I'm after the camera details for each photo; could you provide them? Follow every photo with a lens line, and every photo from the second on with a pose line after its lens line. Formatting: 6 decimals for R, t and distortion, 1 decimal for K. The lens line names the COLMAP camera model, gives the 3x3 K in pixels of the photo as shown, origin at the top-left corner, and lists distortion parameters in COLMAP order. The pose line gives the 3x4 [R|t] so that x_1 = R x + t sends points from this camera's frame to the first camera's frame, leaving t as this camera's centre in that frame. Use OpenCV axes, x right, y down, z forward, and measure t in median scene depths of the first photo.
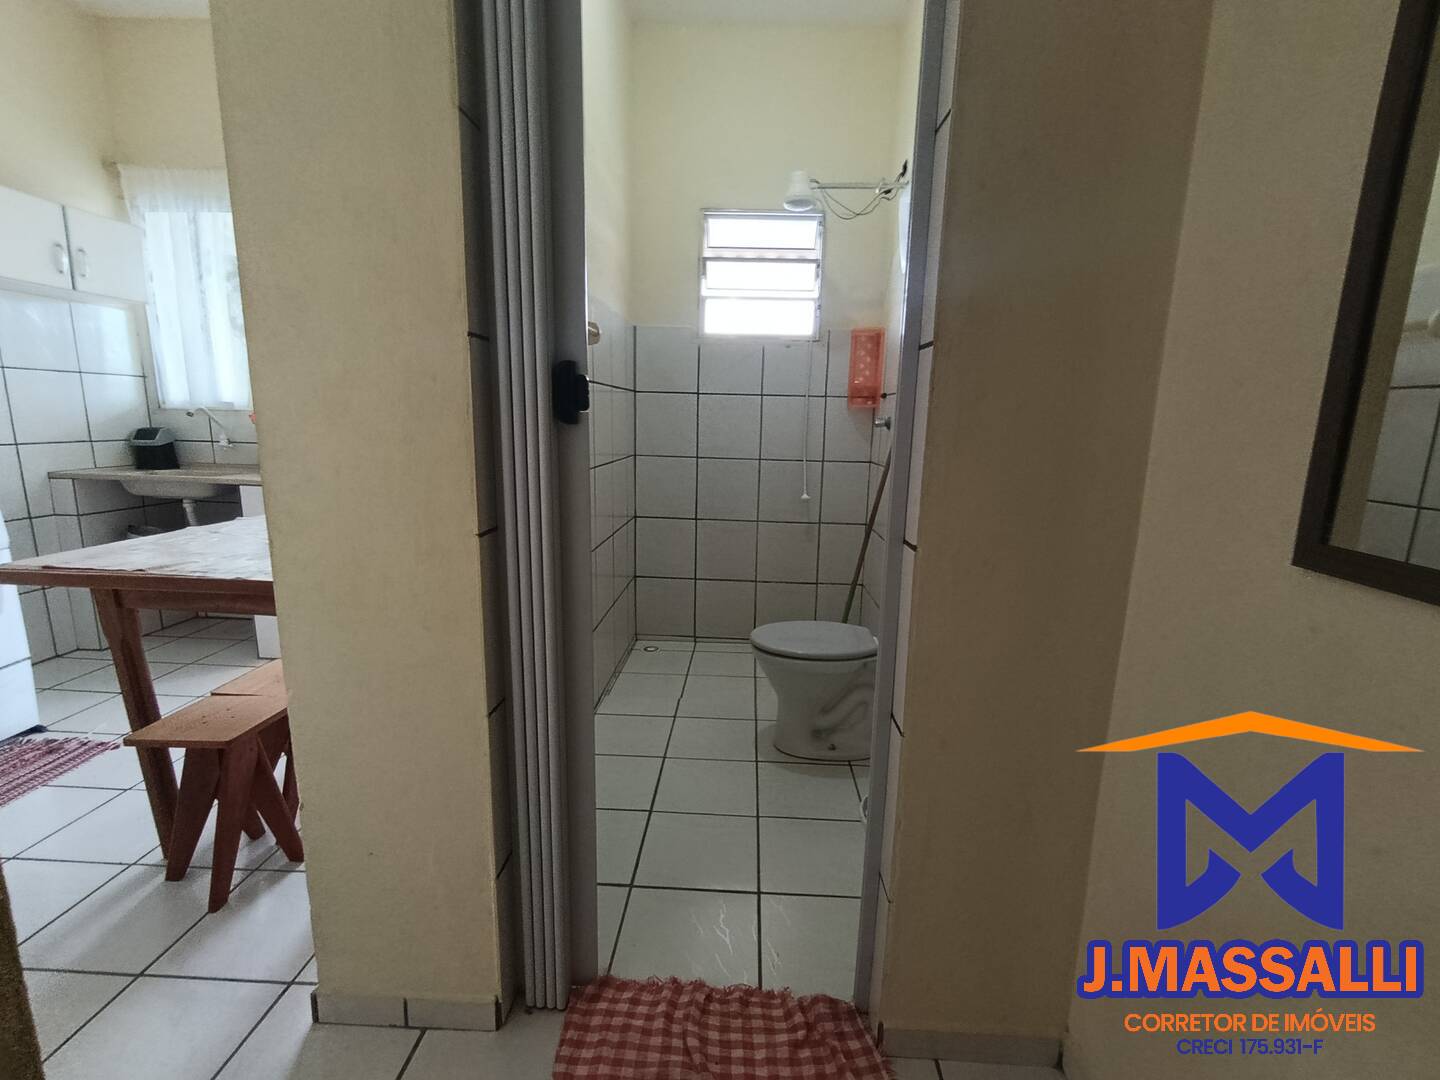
lens RADIAL K [[656.2, 0, 723.7], [0, 656.2, 543.7], [0, 0, 1]] dist [0.005985, 0.002118]
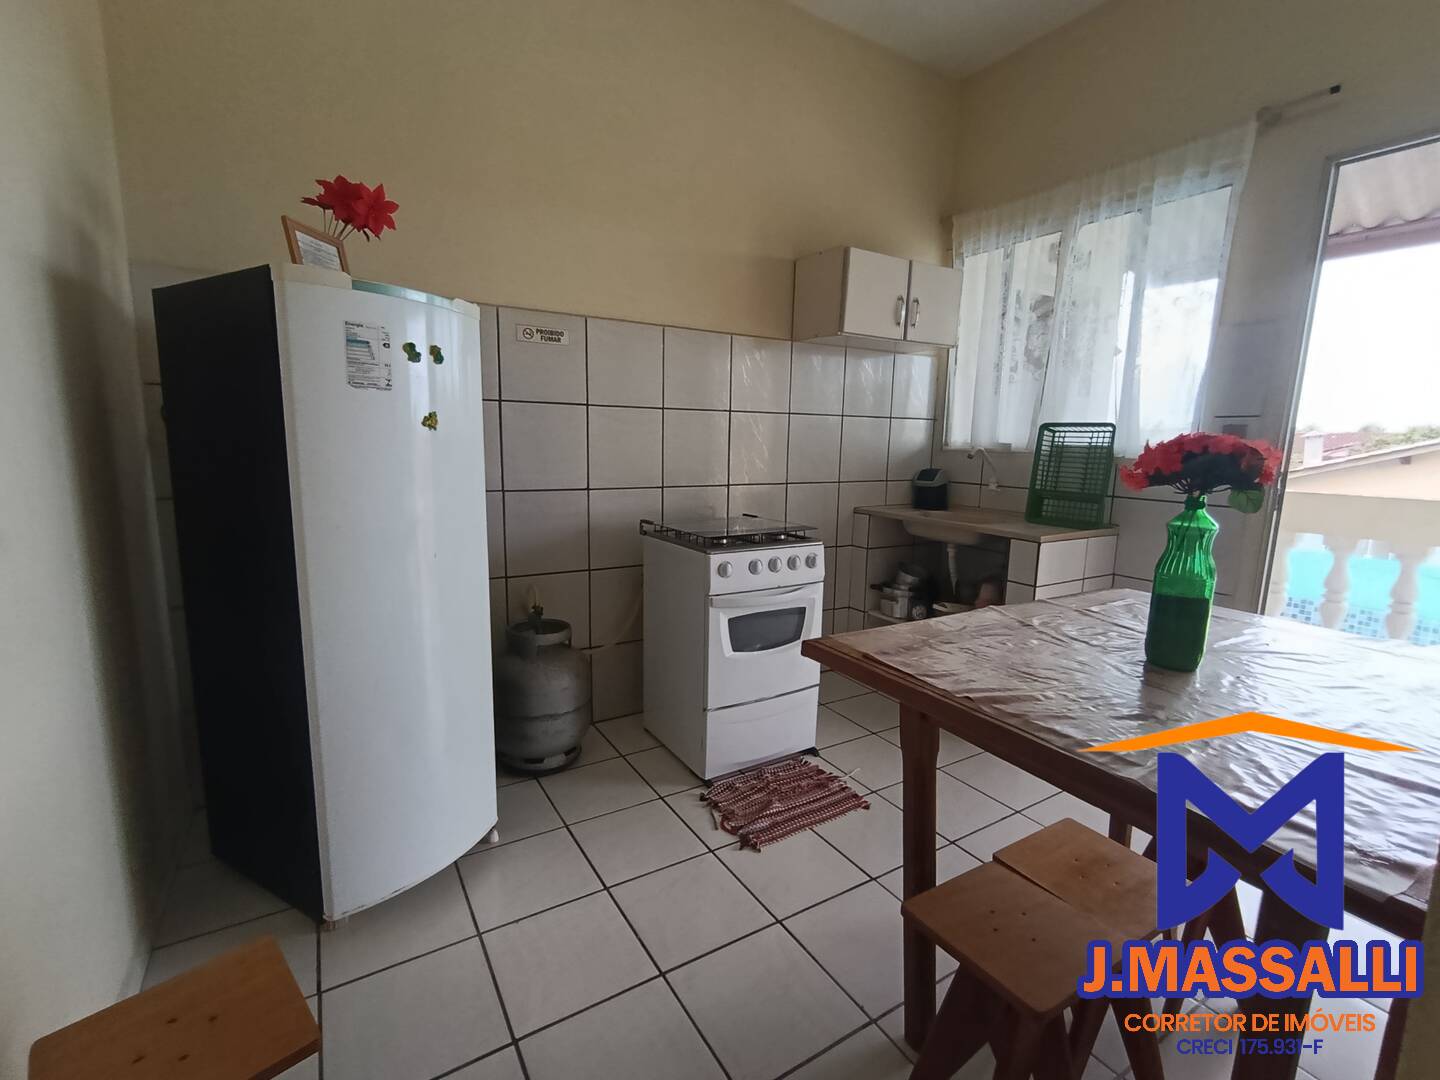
lens RADIAL K [[656.2, 0, 717.4], [0, 656.2, 542.5], [0, 0, 1]] dist [0.005985, 0.002118]
pose [[0.553955, 0.113368, -0.824792, -0.219482], [-0.155532, 0.987336, 0.031250, -0.048076], [0.817890, 0.110971, 0.564572, 0.182265]]
